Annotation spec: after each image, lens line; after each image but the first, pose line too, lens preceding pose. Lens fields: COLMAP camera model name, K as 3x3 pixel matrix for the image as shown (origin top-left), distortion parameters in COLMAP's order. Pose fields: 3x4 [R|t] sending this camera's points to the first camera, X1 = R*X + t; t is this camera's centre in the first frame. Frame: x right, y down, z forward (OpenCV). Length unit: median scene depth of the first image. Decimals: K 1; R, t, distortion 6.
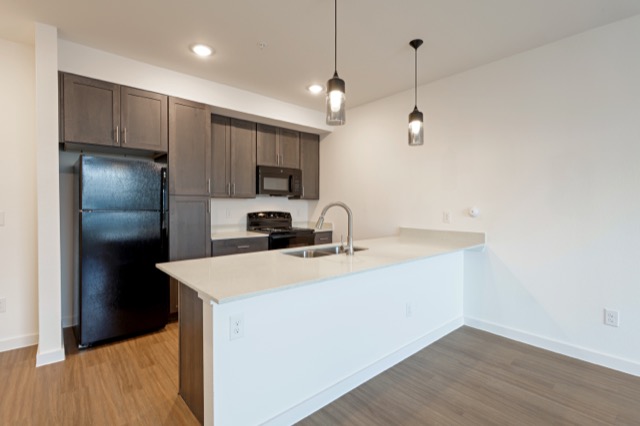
lens RADIAL K [[305.7, 0, 323.9], [0, 305.7, 211.3], [0, 0, 1]] dist [0.001959, 0.001062]
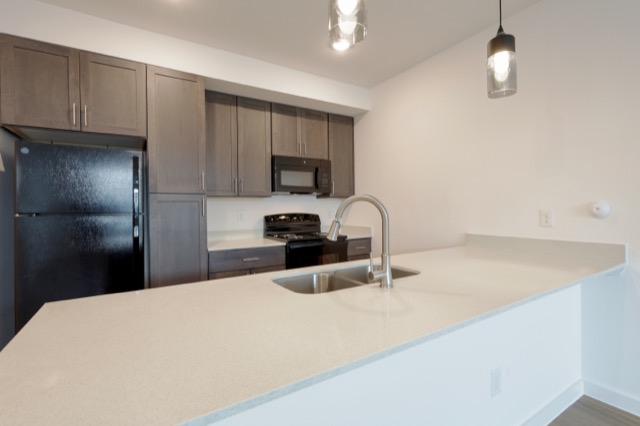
lens RADIAL K [[305.7, 0, 322.8], [0, 305.7, 210.8], [0, 0, 1]] dist [0.001959, 0.001062]
pose [[0.987214, -0.014787, -0.158716, 0.042842], [0.013372, 0.999861, -0.009983, 0.003513], [0.158841, 0.007733, 0.987274, 0.293958]]
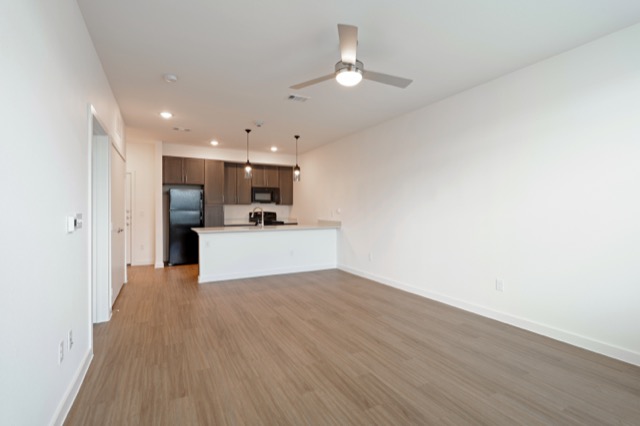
lens RADIAL K [[305.7, 0, 321.2], [0, 305.7, 211.6], [0, 0, 1]] dist [0.001959, 0.001062]
pose [[0.975071, -0.001162, -0.221890, 0.761907], [-0.000499, 0.999972, -0.007430, 0.018596], [0.221893, 0.007355, 0.975043, -0.915675]]
